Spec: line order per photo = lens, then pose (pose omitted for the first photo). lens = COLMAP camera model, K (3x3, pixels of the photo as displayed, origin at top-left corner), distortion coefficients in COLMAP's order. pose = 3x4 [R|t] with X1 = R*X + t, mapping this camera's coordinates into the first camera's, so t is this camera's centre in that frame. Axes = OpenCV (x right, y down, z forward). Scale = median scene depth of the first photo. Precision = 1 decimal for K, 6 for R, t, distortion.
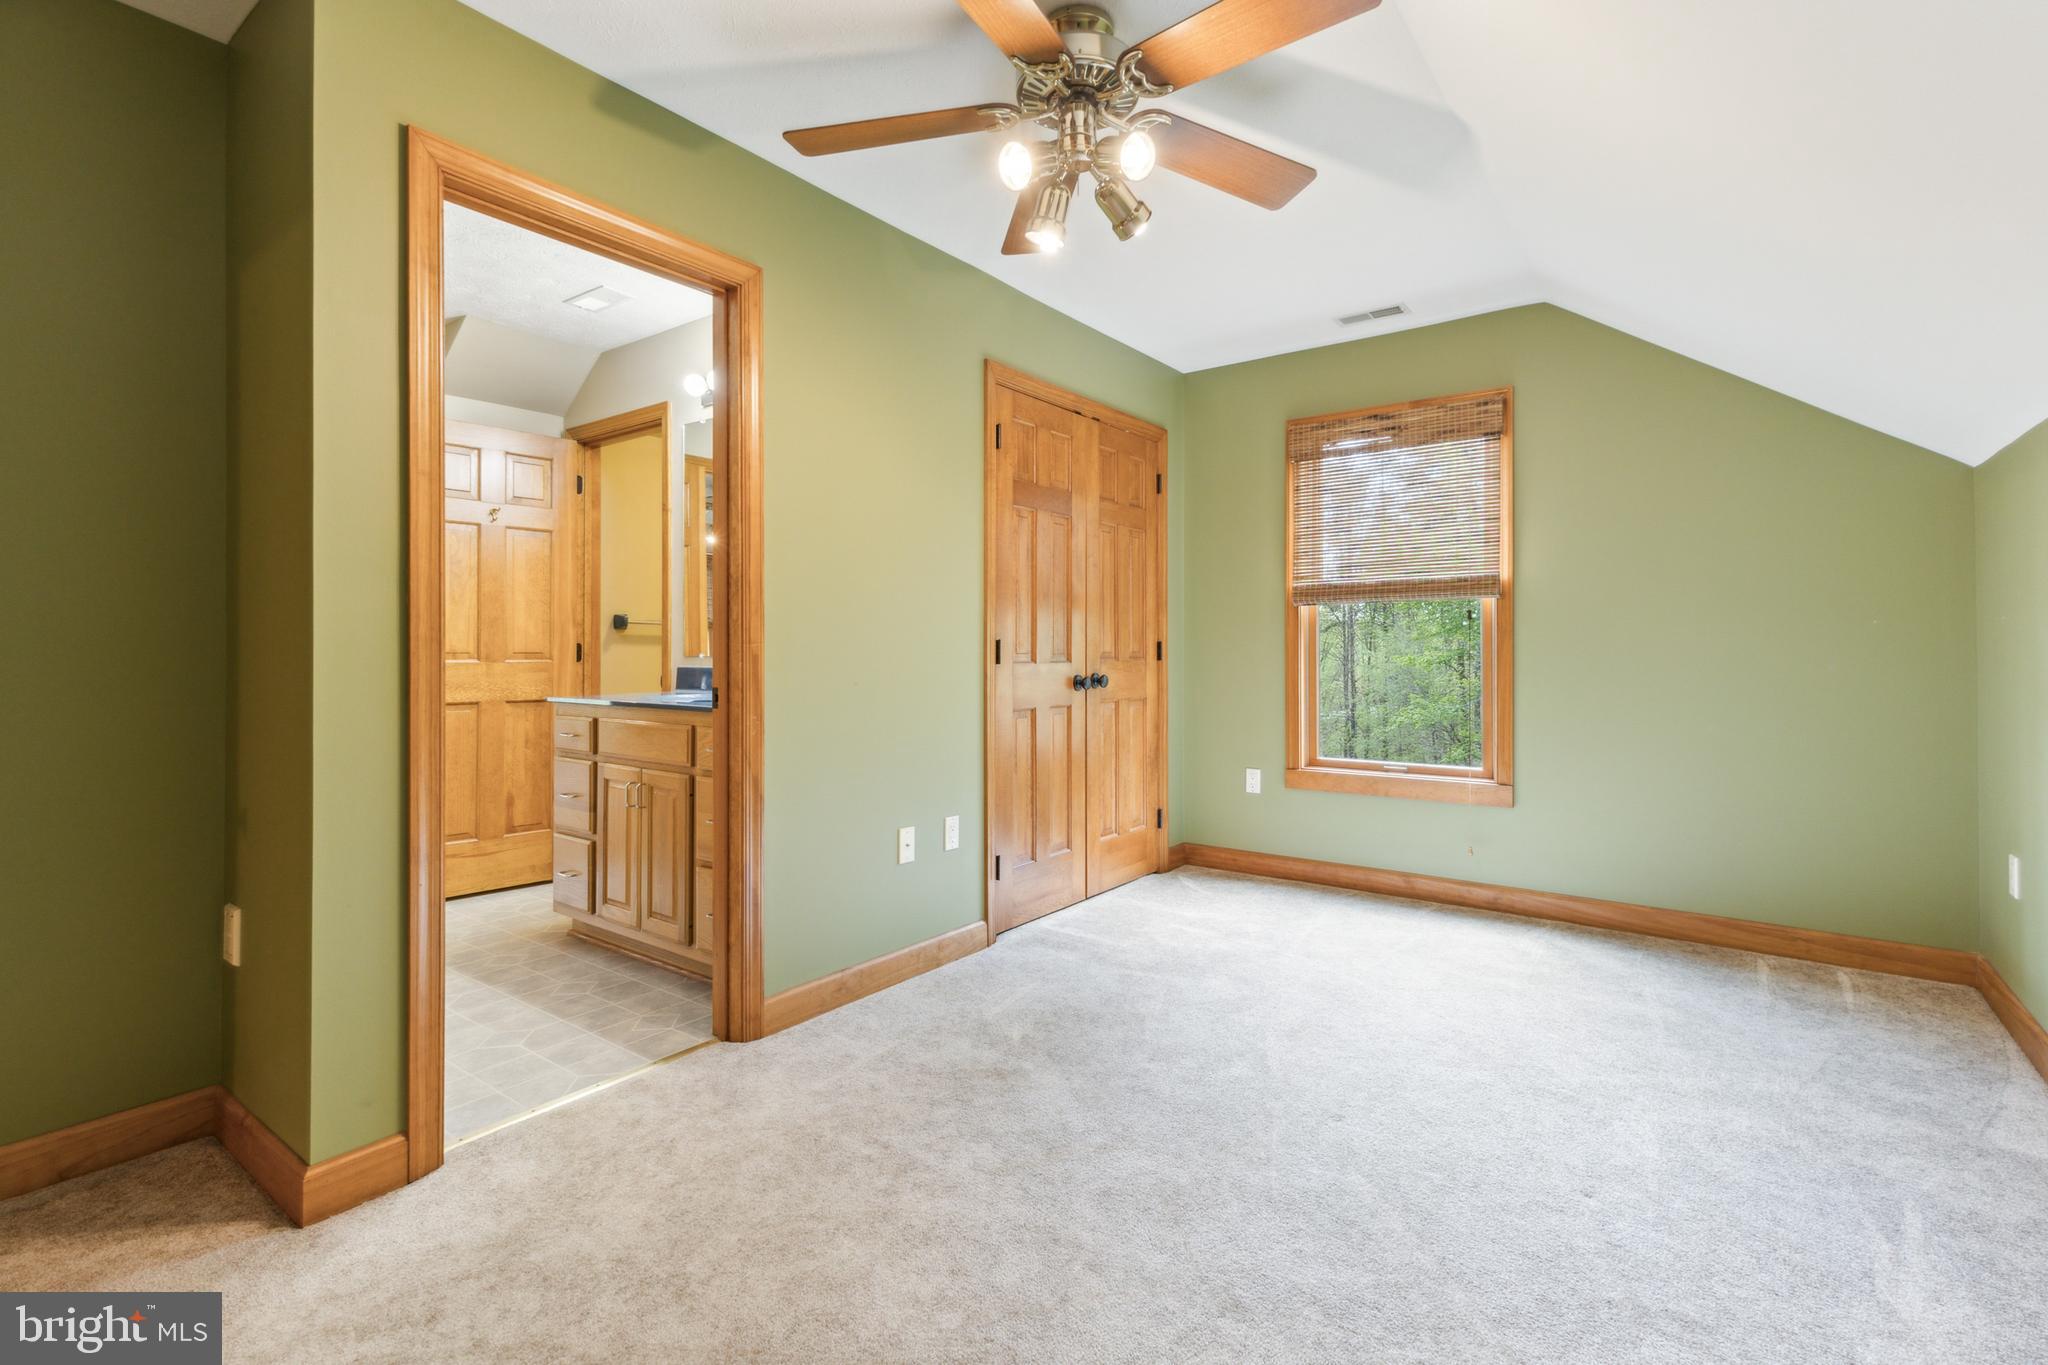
lens RADIAL K [[927.7, 0, 1025.1], [0, 927.7, 649.7], [0, 0, 1]] dist [0.001088, 0.000093]
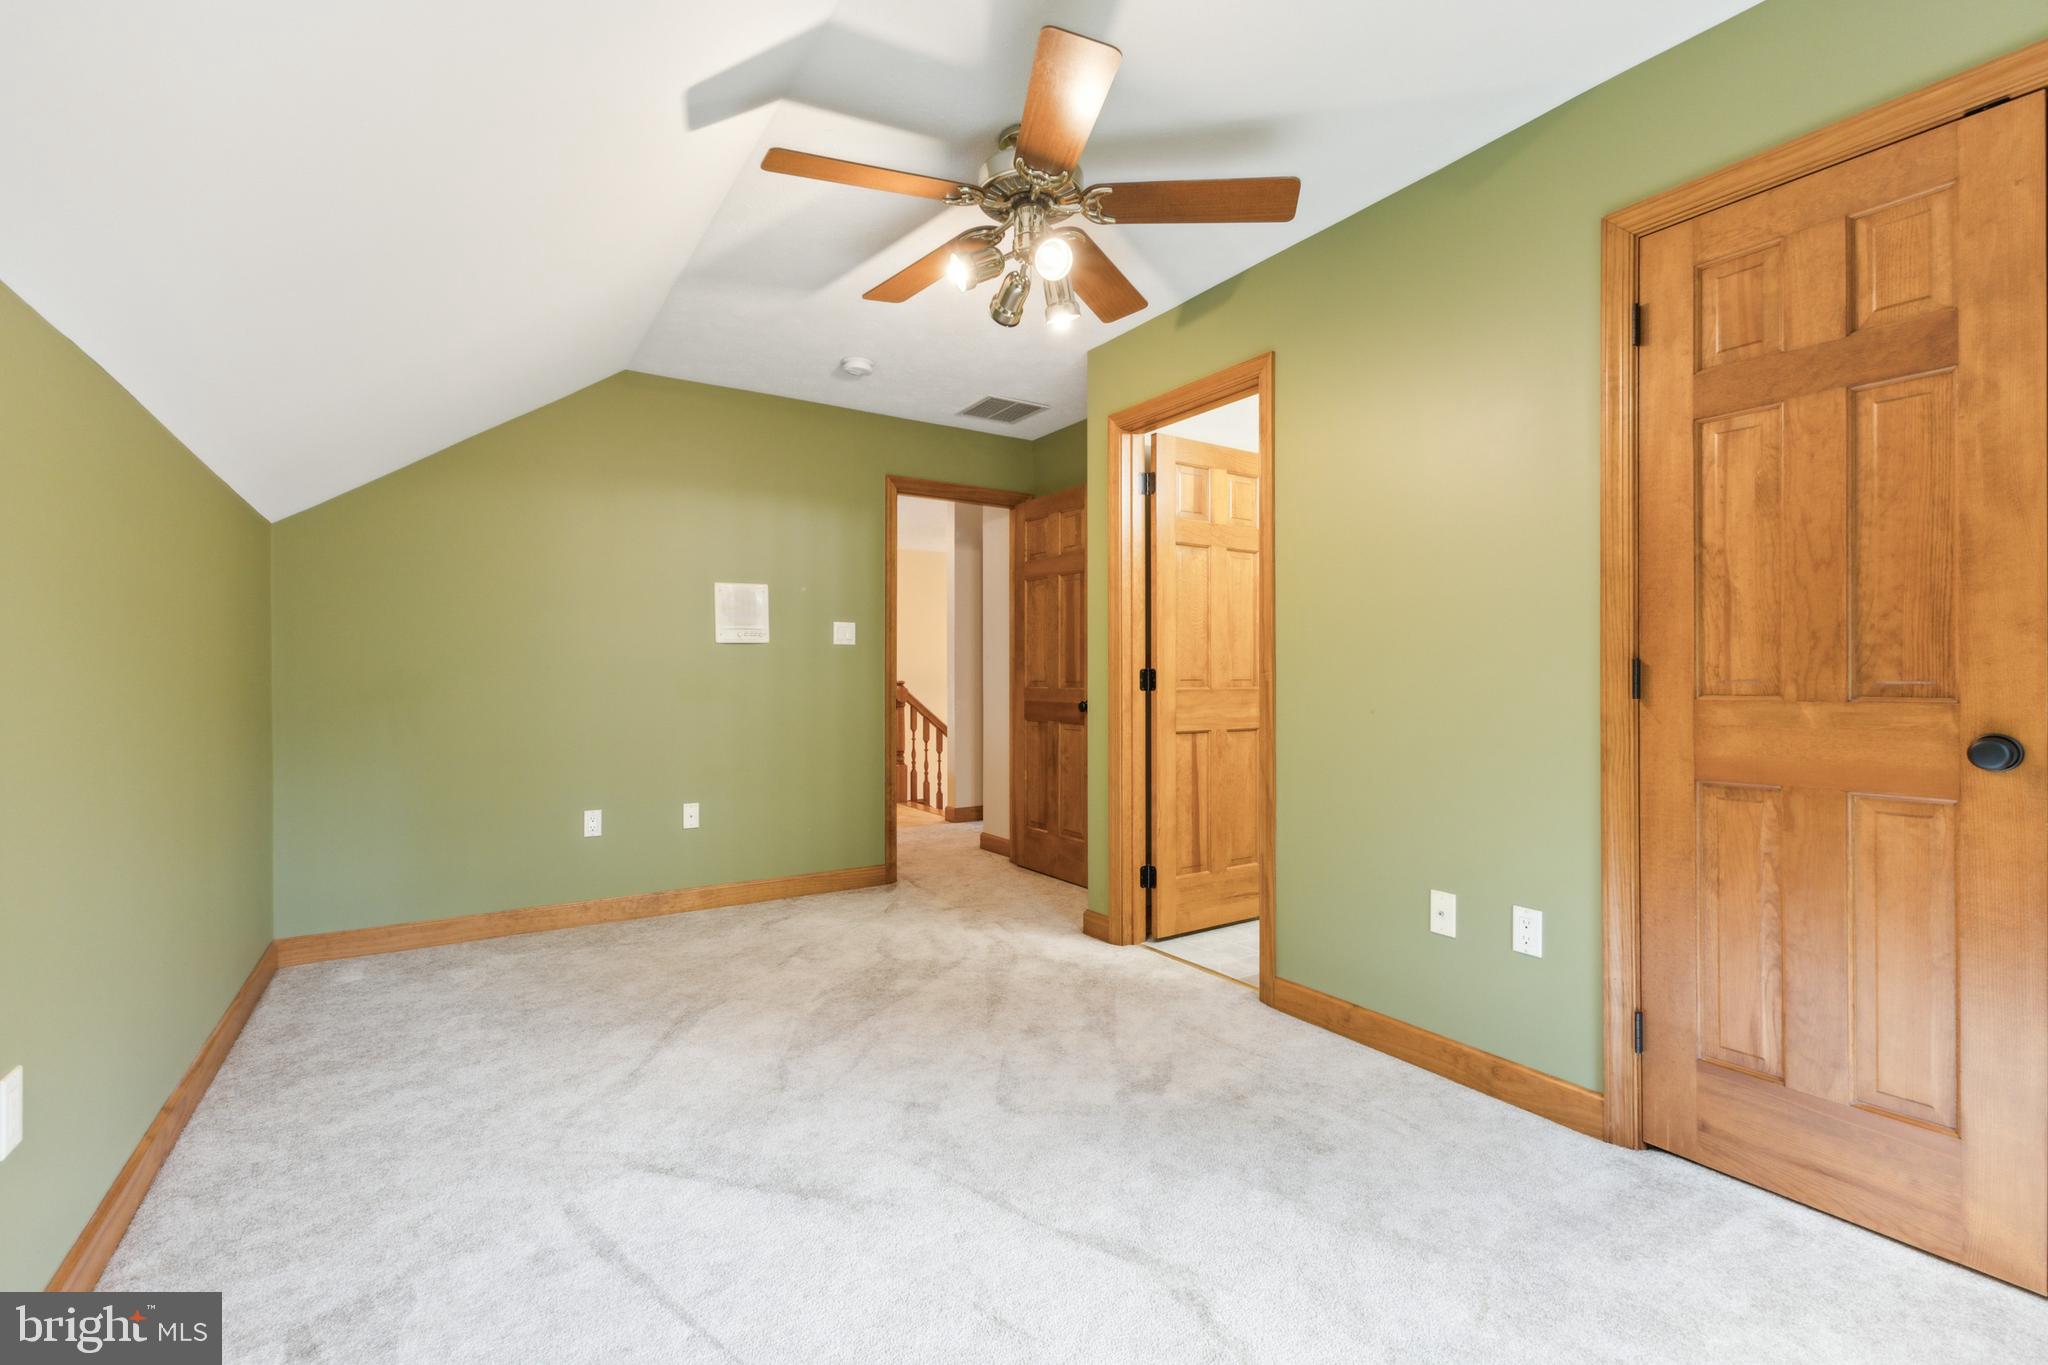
lens RADIAL K [[896.2, 0, 1024.0], [0, 896.2, 682.5], [0, 0, 1]] dist [0.000137, -0.000027]
pose [[-0.349721, 0.010003, -0.936801, 0.740814], [0.009236, 0.999931, 0.007229, -0.003781], [0.936808, -0.006124, -0.349789, 0.923458]]
